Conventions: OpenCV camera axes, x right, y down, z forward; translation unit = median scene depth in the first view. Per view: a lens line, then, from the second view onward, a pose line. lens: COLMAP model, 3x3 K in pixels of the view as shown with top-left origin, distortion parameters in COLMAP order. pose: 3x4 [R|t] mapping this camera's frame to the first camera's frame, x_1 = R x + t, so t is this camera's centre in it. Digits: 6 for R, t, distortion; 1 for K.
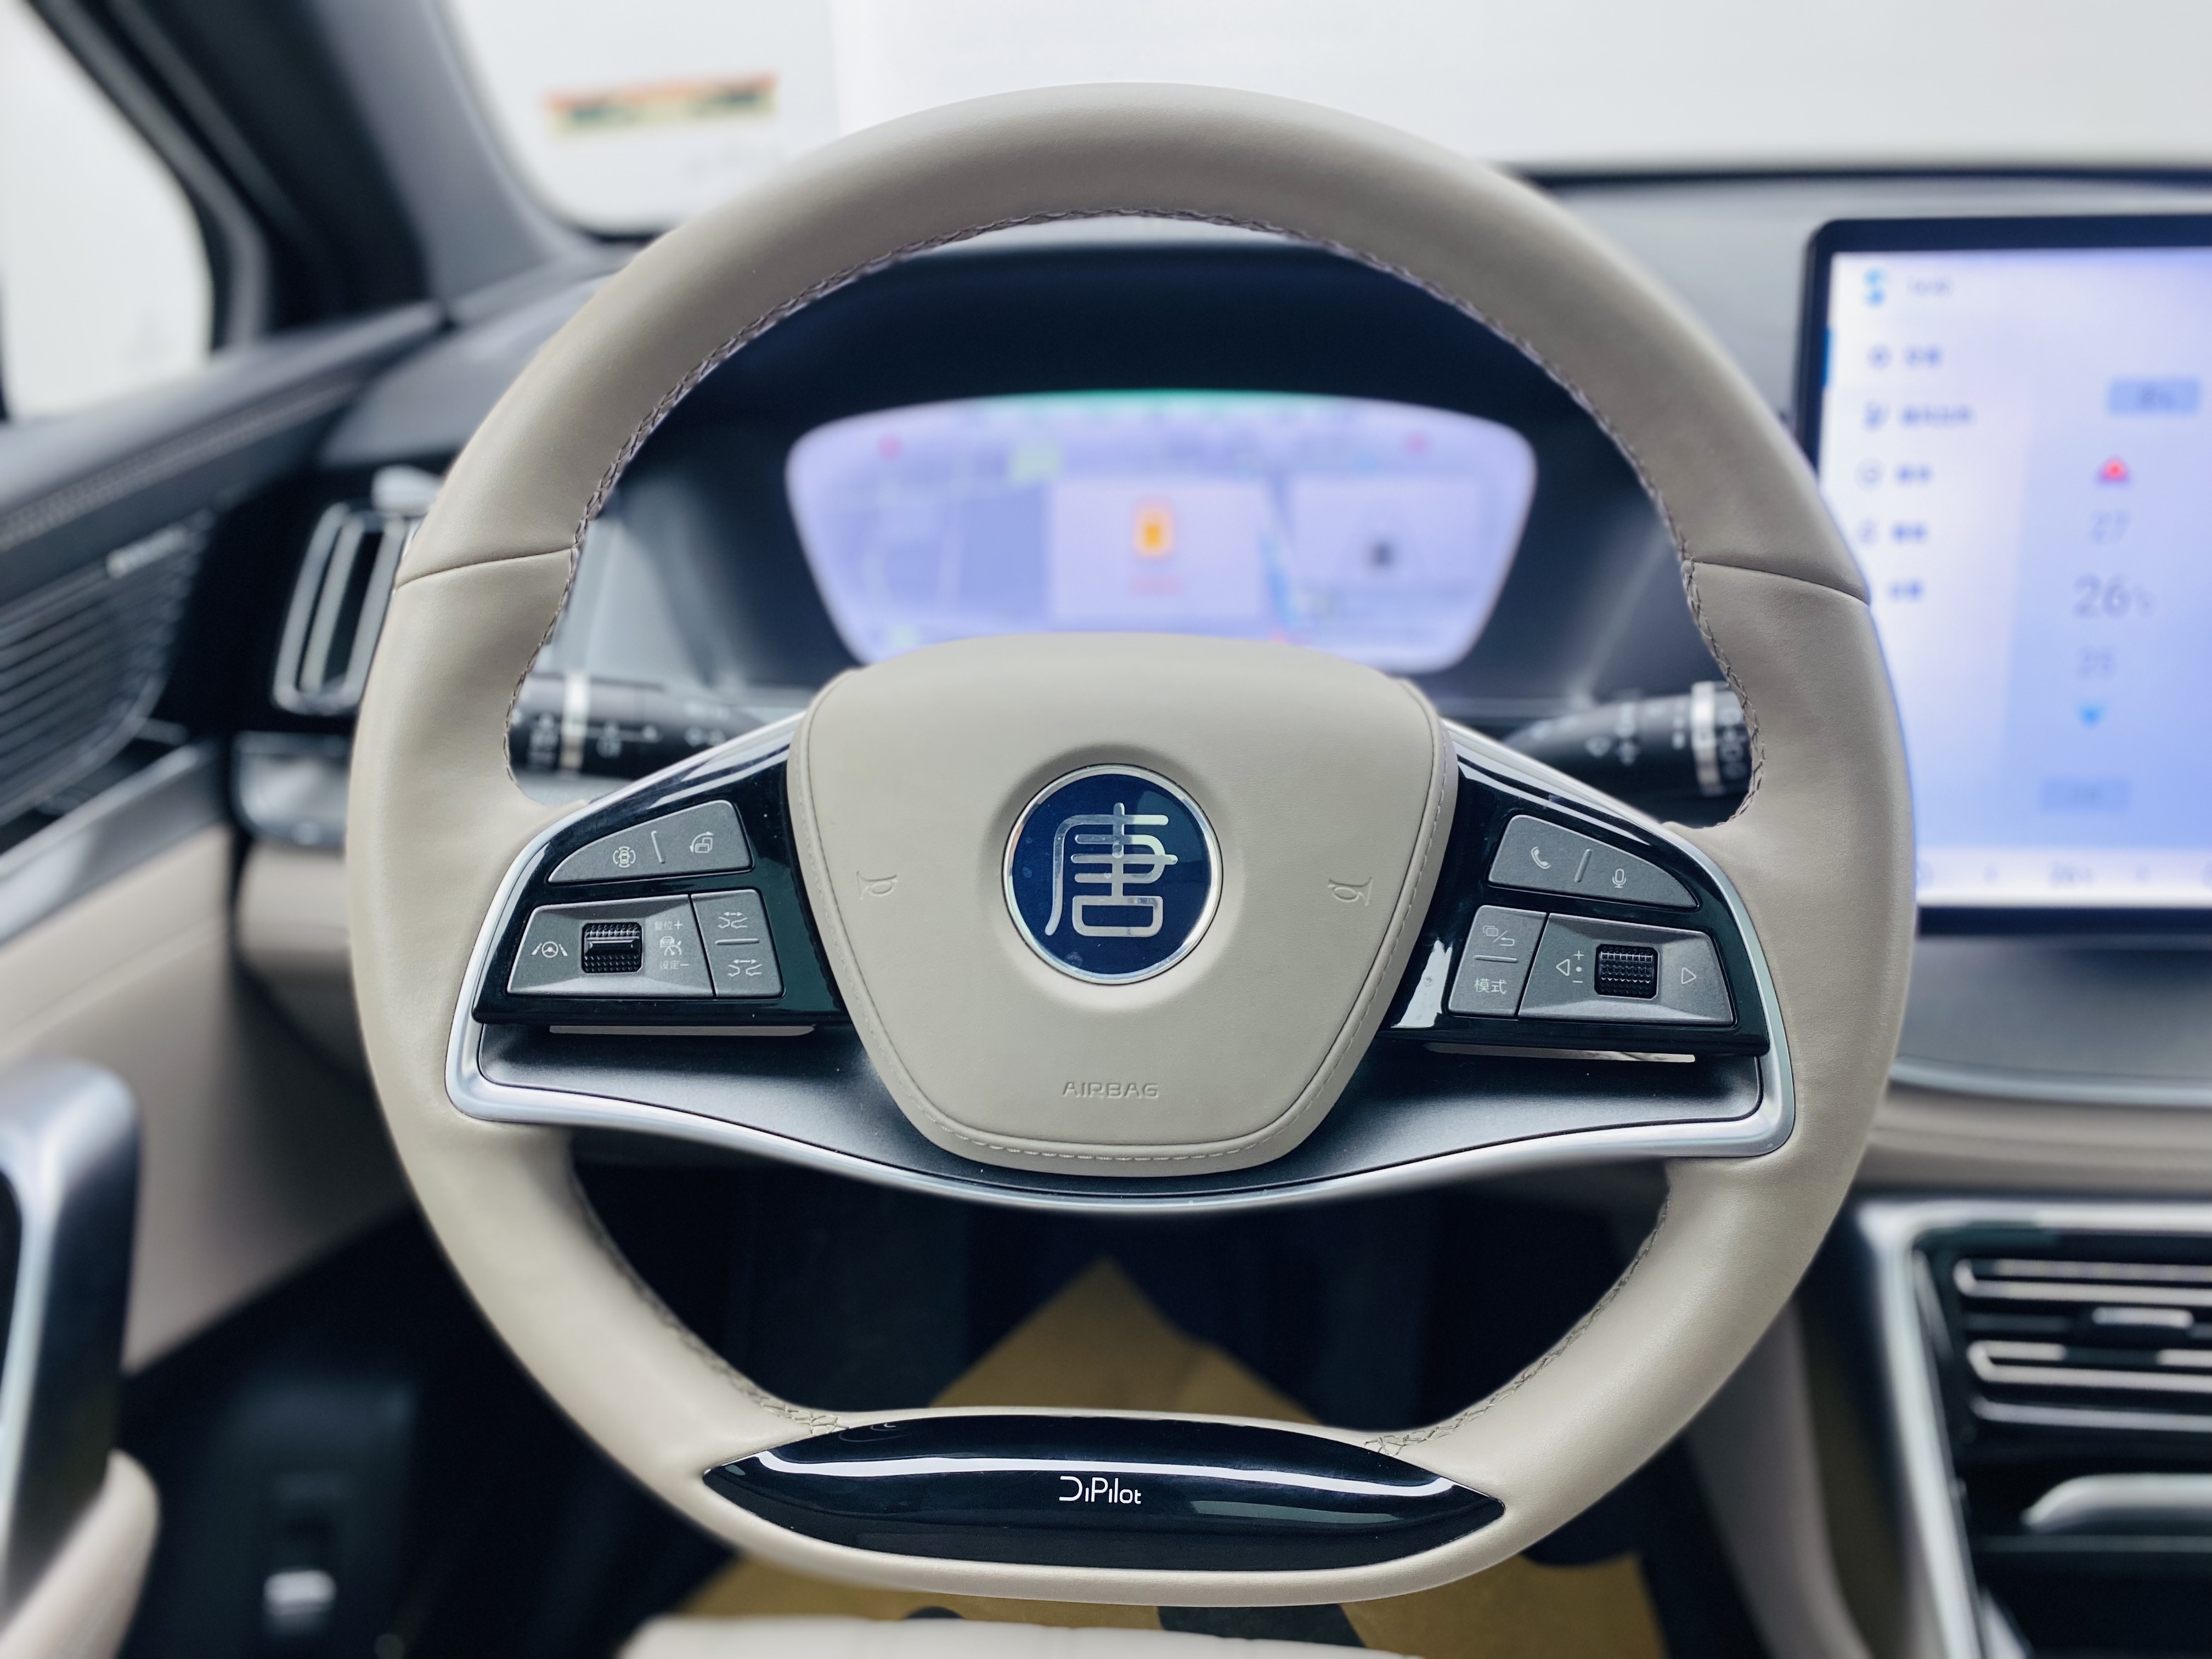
lens RADIAL K [[1723.5, 0, 1108.8], [0, 1723.5, 865.2], [0, 0, 1]] dist [-0.005622, -0.007655]
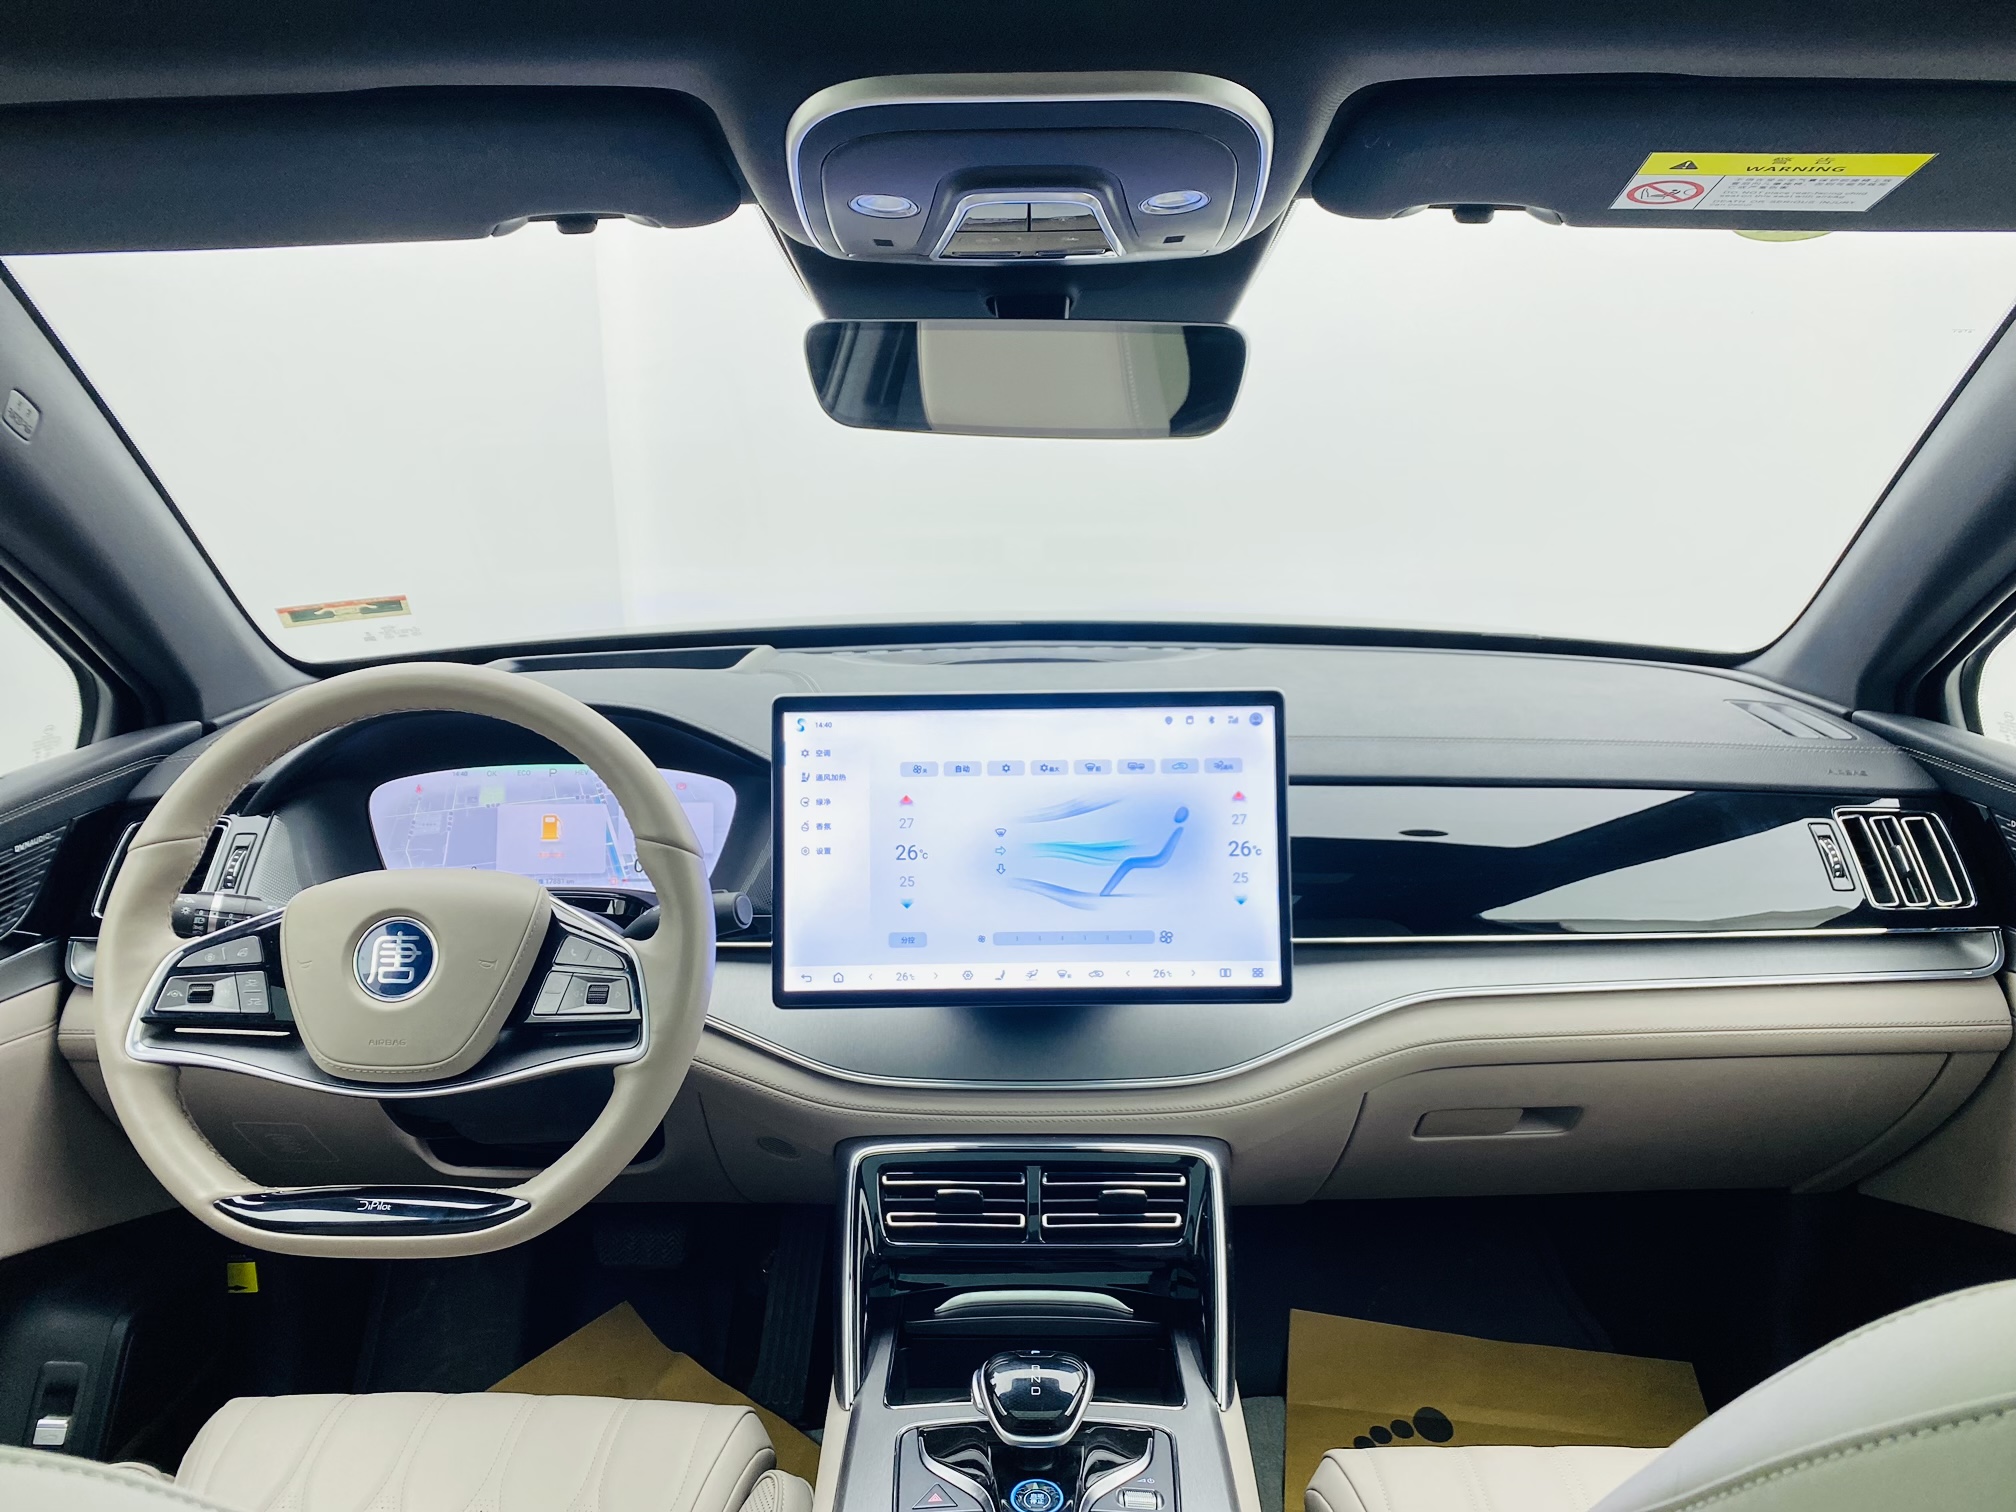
lens RADIAL K [[1555.0, 0, 1008.0], [0, 1555.0, 756.0], [0, 0, 1]] dist [-0.003400, -0.011995]
pose [[0.998718, -0.006294, 0.050225, 0.768374], [0.017998, 0.971553, -0.236137, 0.264069], [-0.047310, 0.236739, 0.970421, -1.322040]]
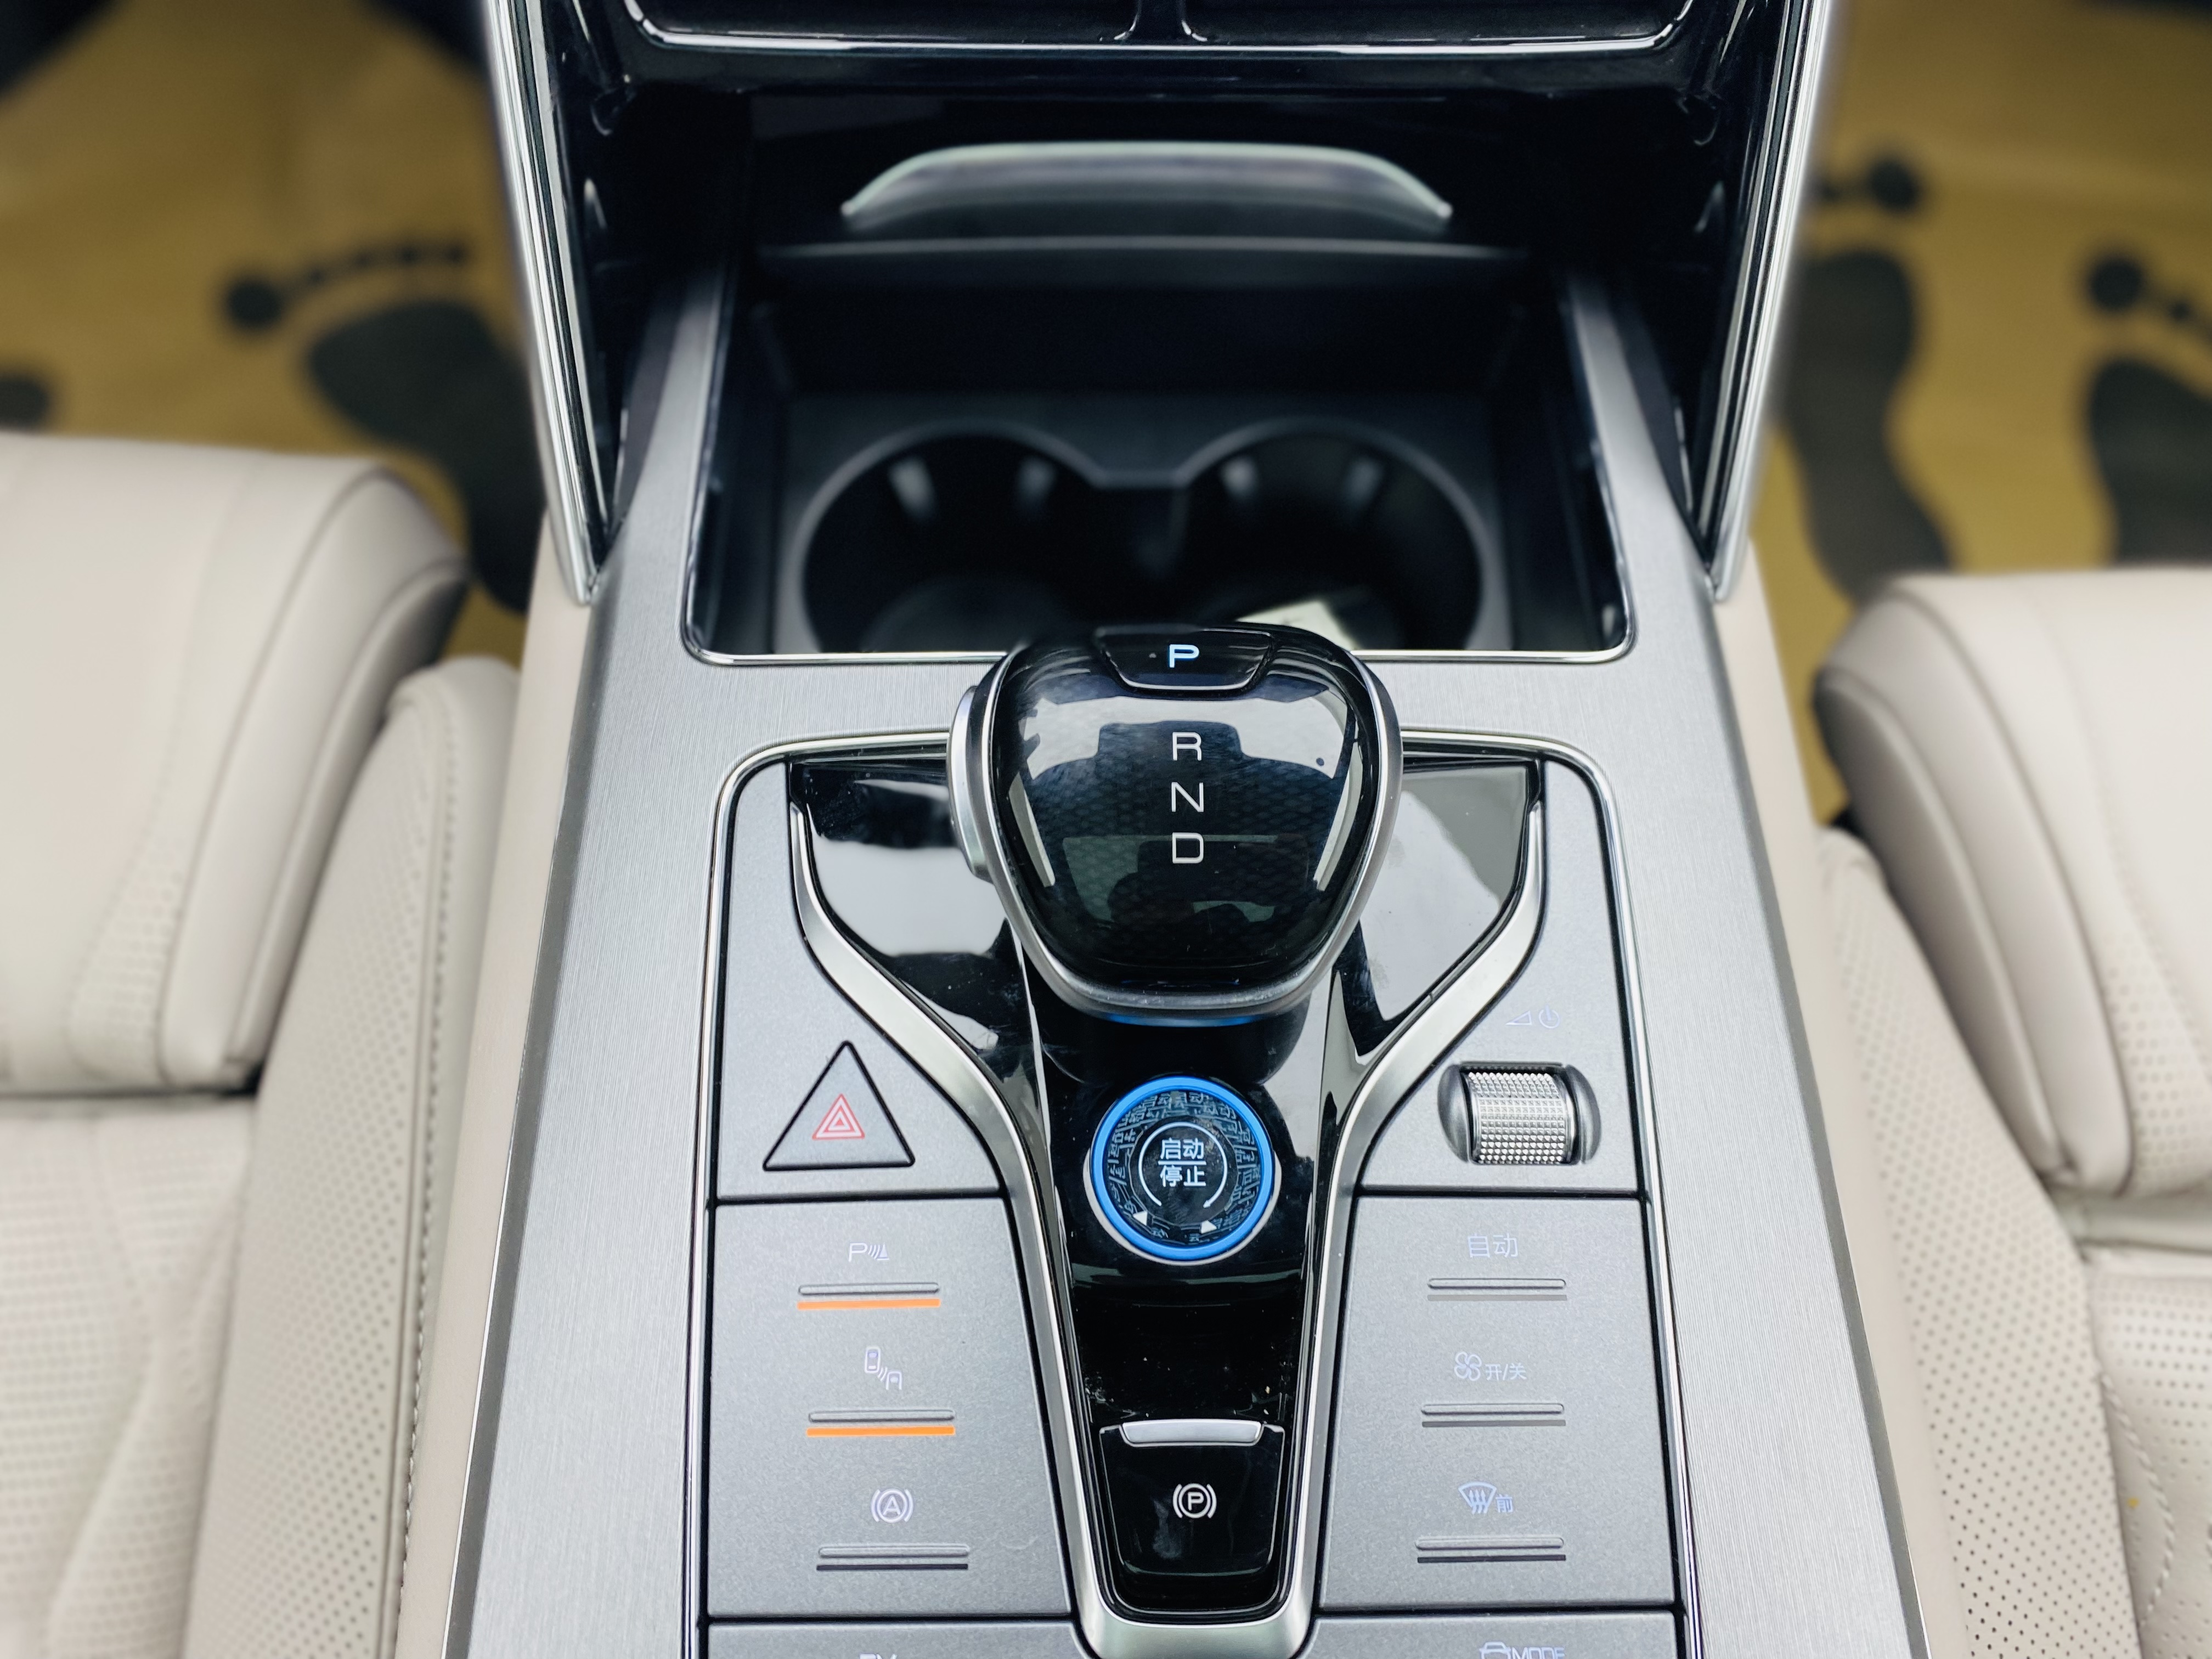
lens RADIAL K [[1706.2, 0, 1106.0], [0, 1706.2, 829.5], [0, 0, 1]] dist [-0.003400, -0.011995]
pose [[0.997343, -0.053051, 0.049922, 0.850928], [0.009296, 0.772388, 0.635083, 0.220371], [-0.072251, -0.632931, 0.770829, 0.500752]]
